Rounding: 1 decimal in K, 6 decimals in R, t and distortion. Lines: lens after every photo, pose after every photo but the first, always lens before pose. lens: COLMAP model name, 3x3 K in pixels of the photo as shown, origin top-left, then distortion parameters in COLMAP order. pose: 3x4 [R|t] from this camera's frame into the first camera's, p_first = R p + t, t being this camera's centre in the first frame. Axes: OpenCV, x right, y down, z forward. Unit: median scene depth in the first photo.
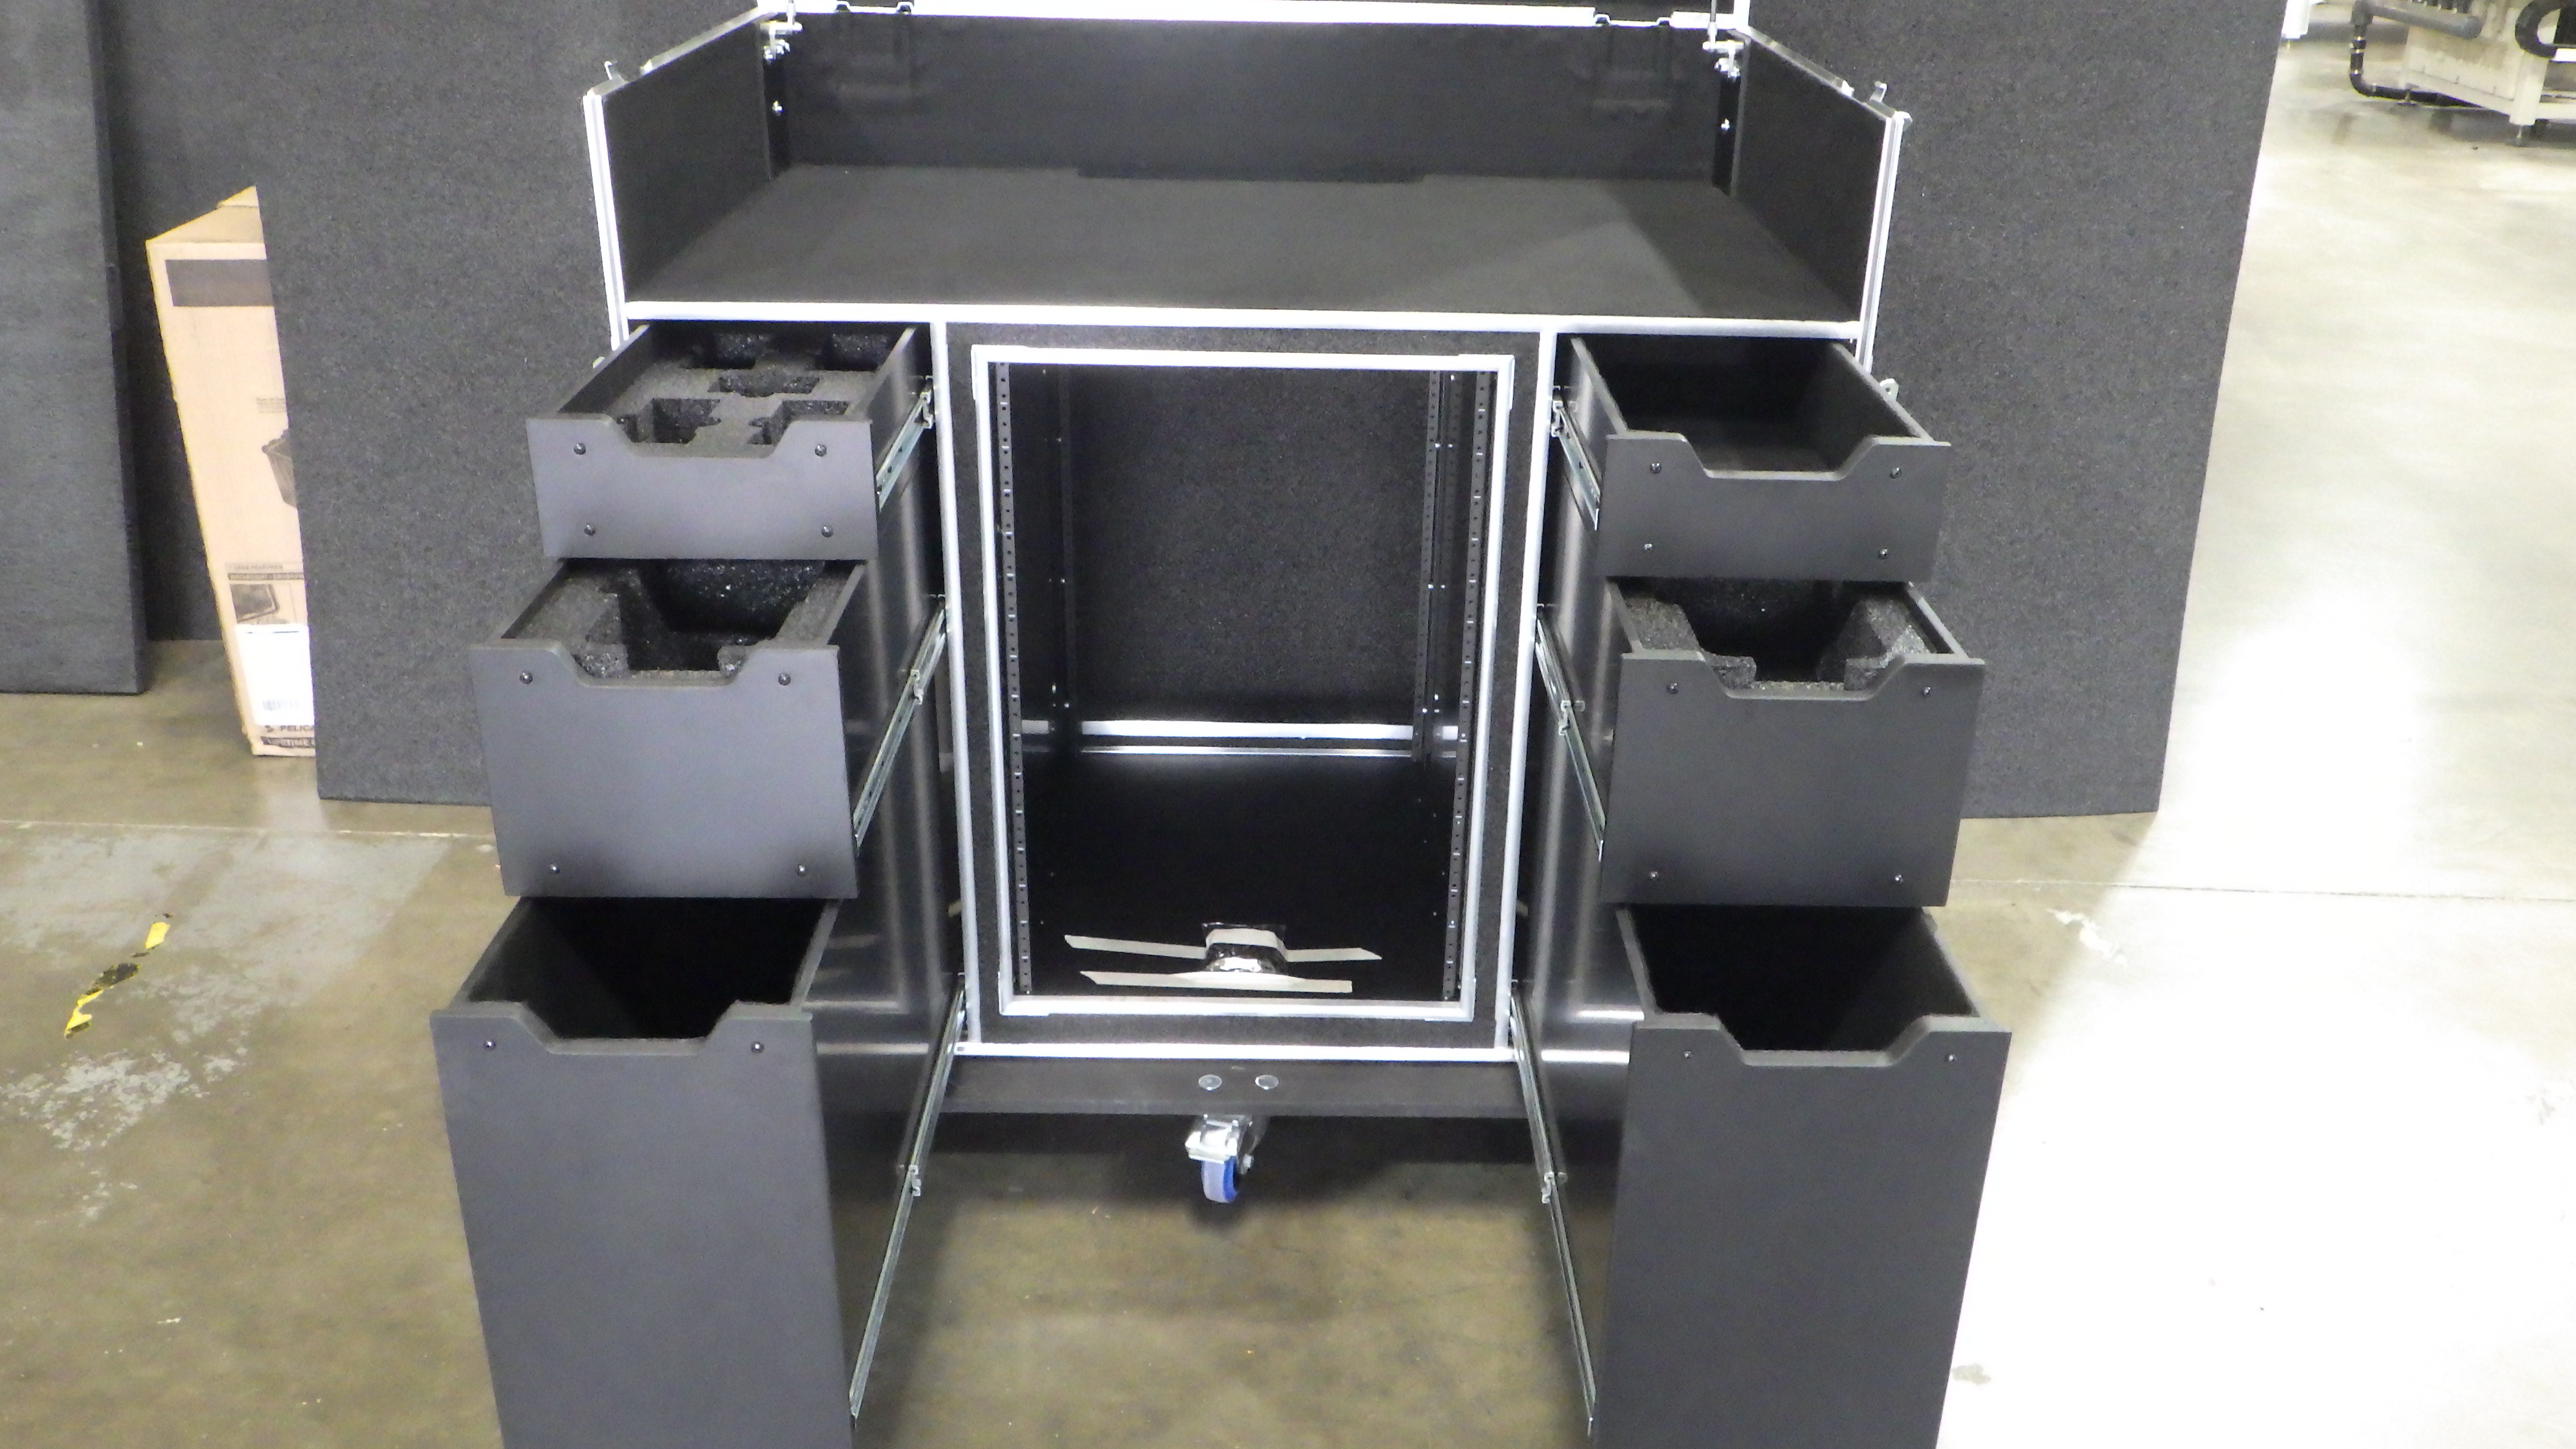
lens RADIAL K [[2116.8, 0, 1286.5], [0, 2116.8, 680.9], [0, 0, 1]] dist [-0.000290, 0.001320]
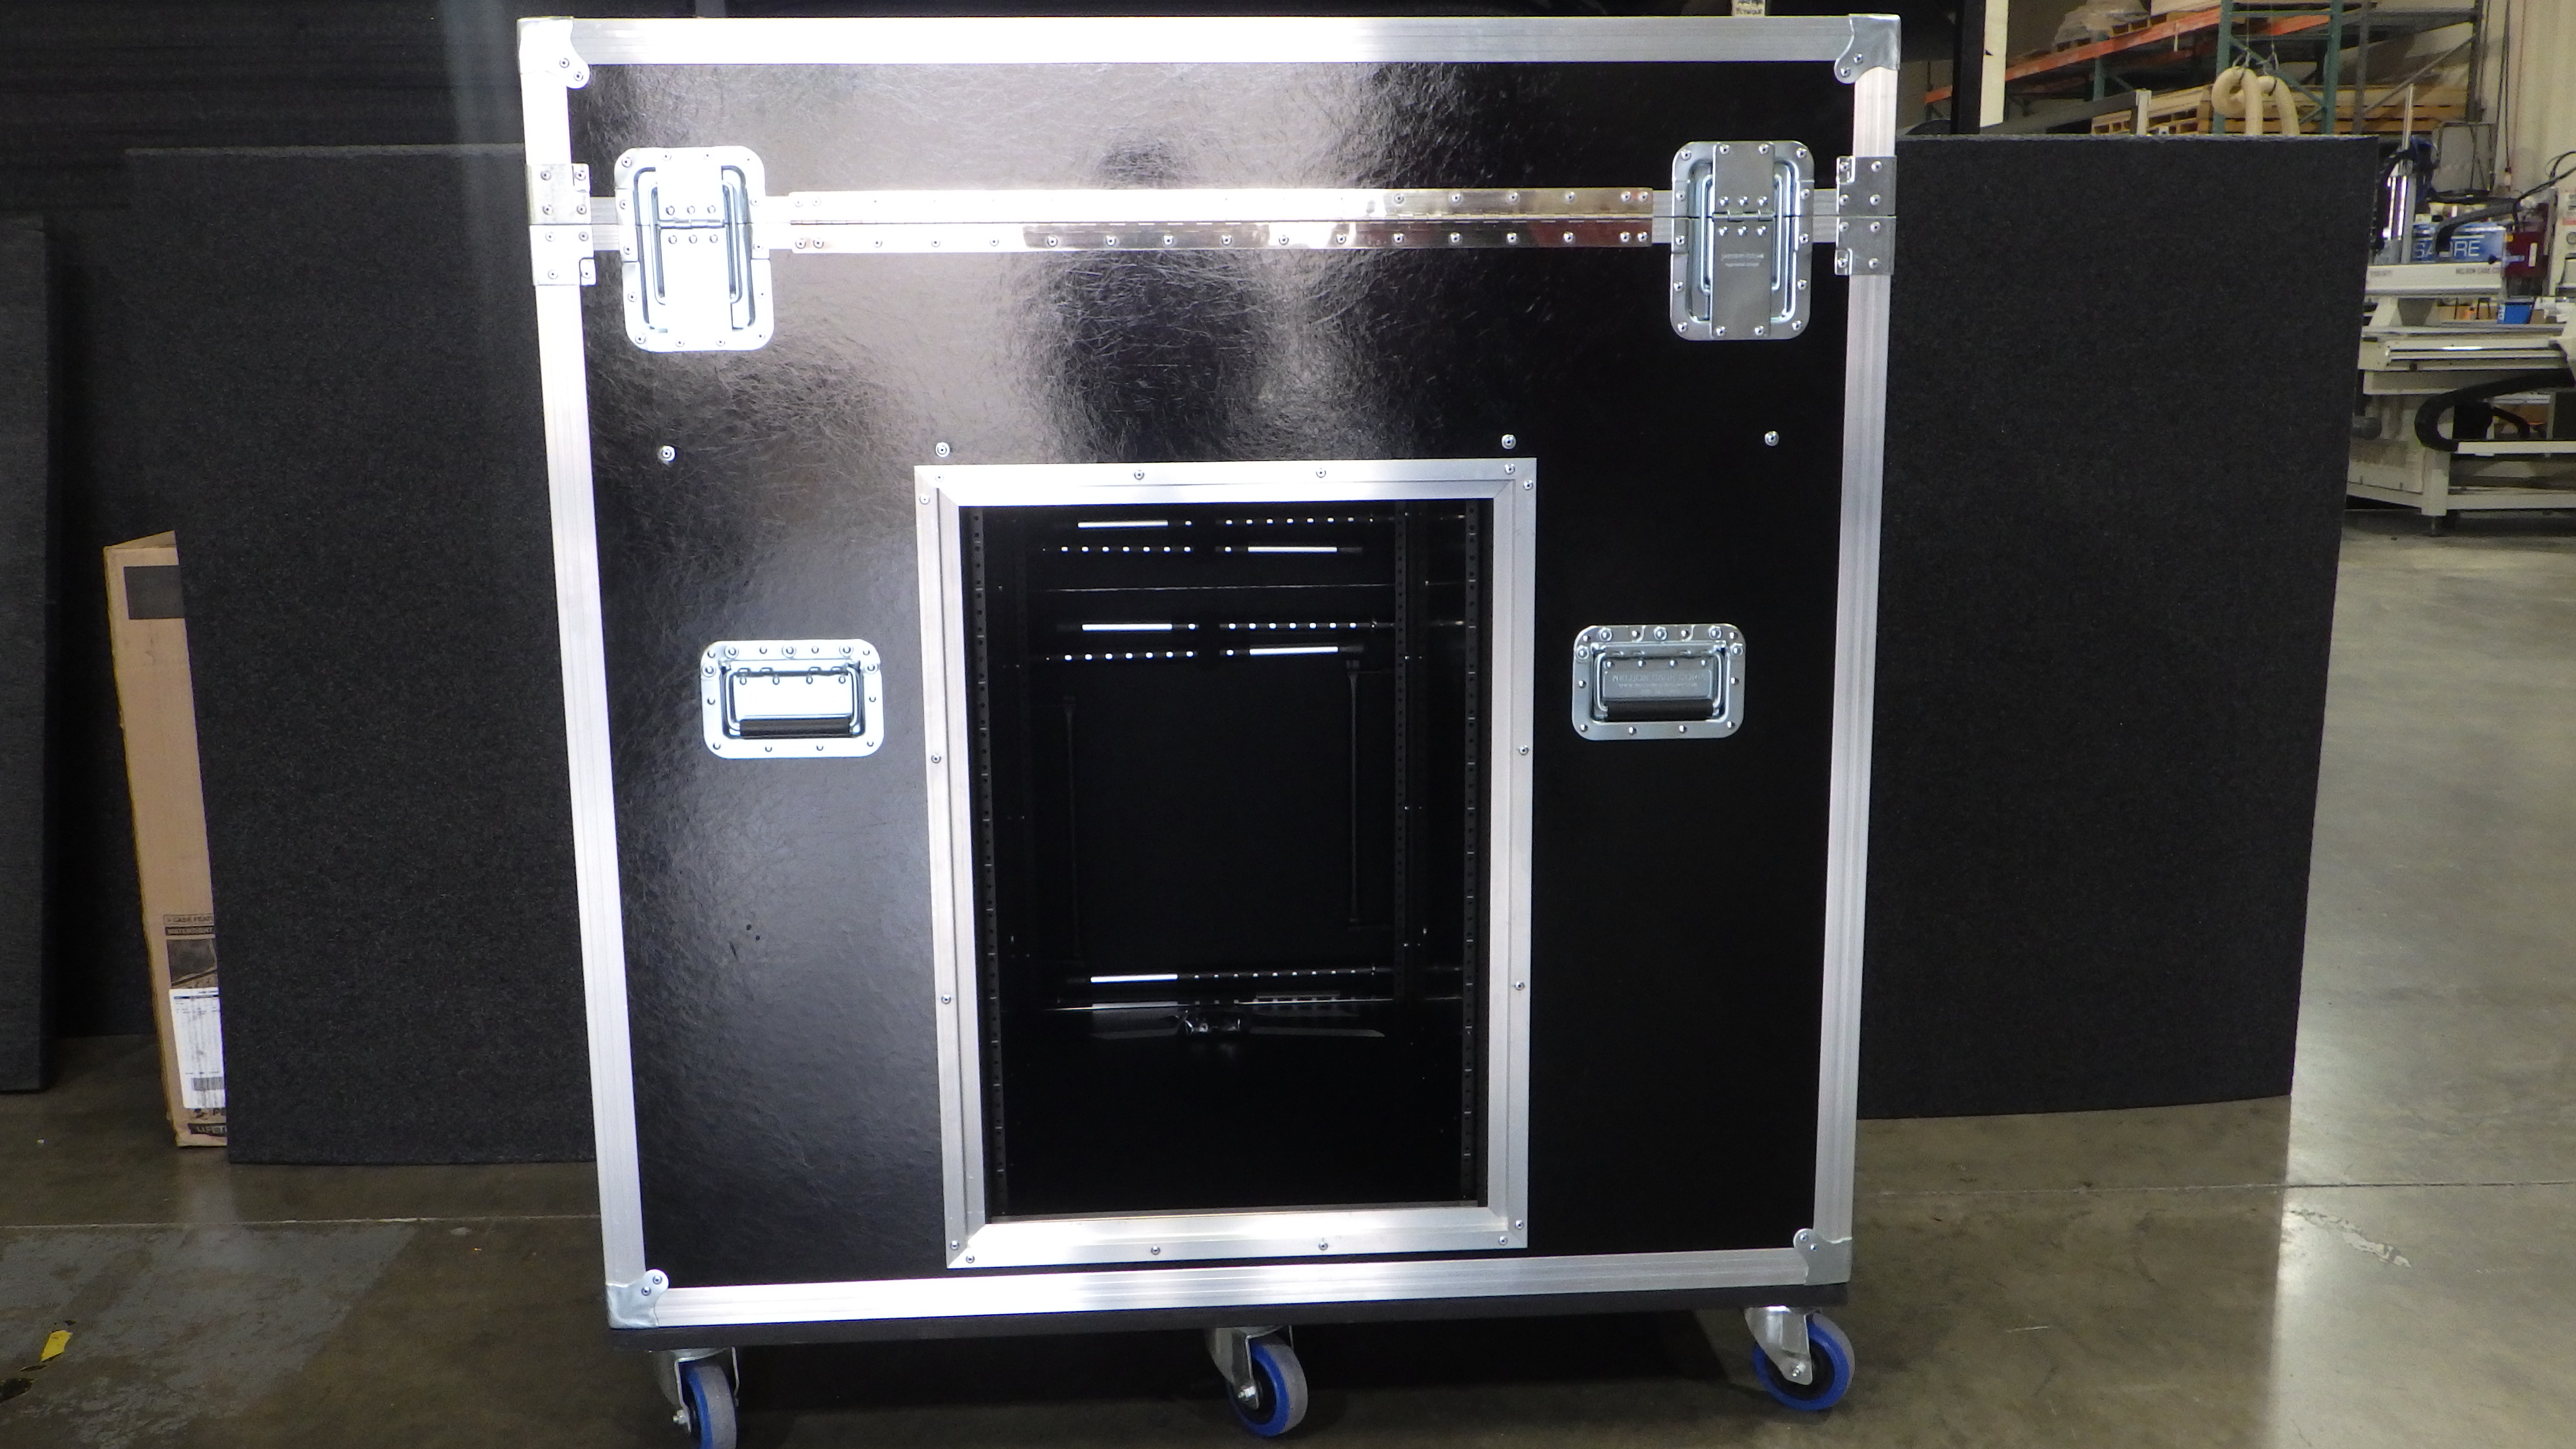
lens RADIAL K [[2116.8, 0, 1288.4], [0, 2116.8, 694.6], [0, 0, 1]] dist [-0.000290, 0.001320]
pose [[0.998072, -0.034580, 0.051540, -0.086340], [0.045140, 0.974364, -0.220403, 0.071178], [-0.042598, 0.222304, 0.974046, 0.120616]]
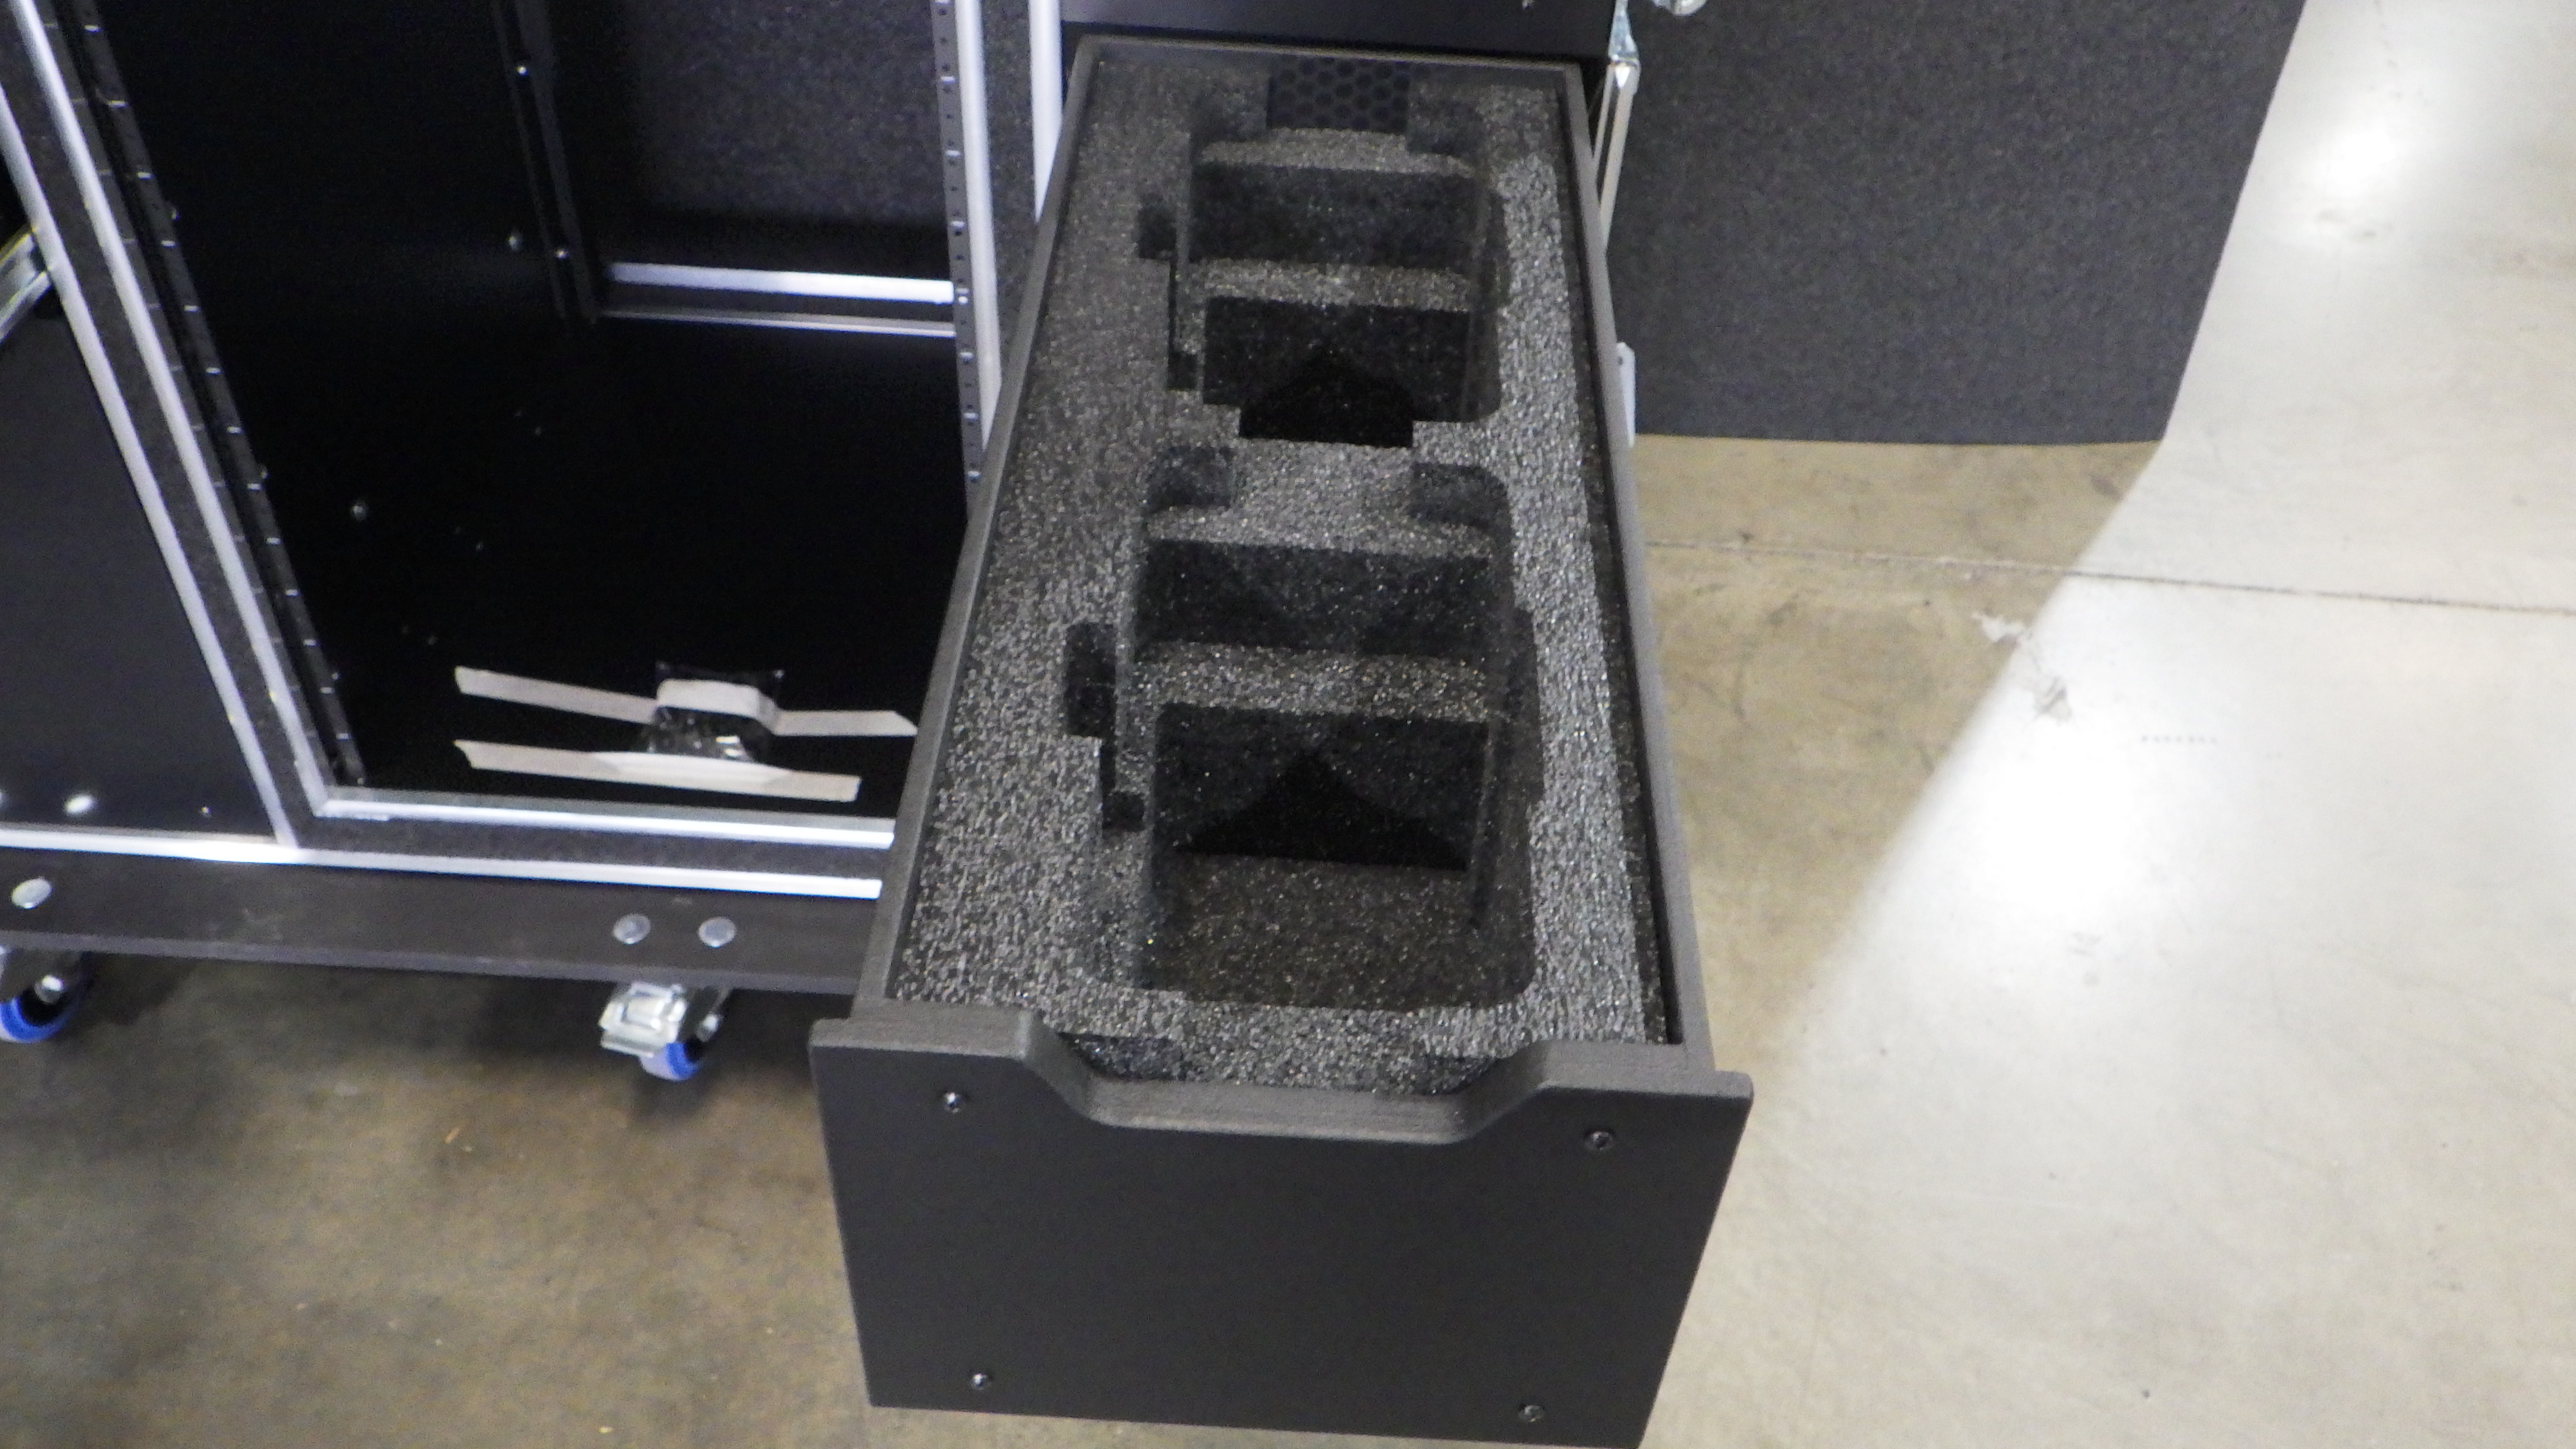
lens RADIAL K [[2116.8, 0, 1305.2], [0, 2116.8, 677.3], [0, 0, 1]] dist [-0.000290, 0.001320]
pose [[0.999175, 0.040620, 0.000244, 0.133371], [-0.038399, 0.942554, 0.331840, -0.094048], [0.013249, -0.331575, 0.943336, 0.314006]]
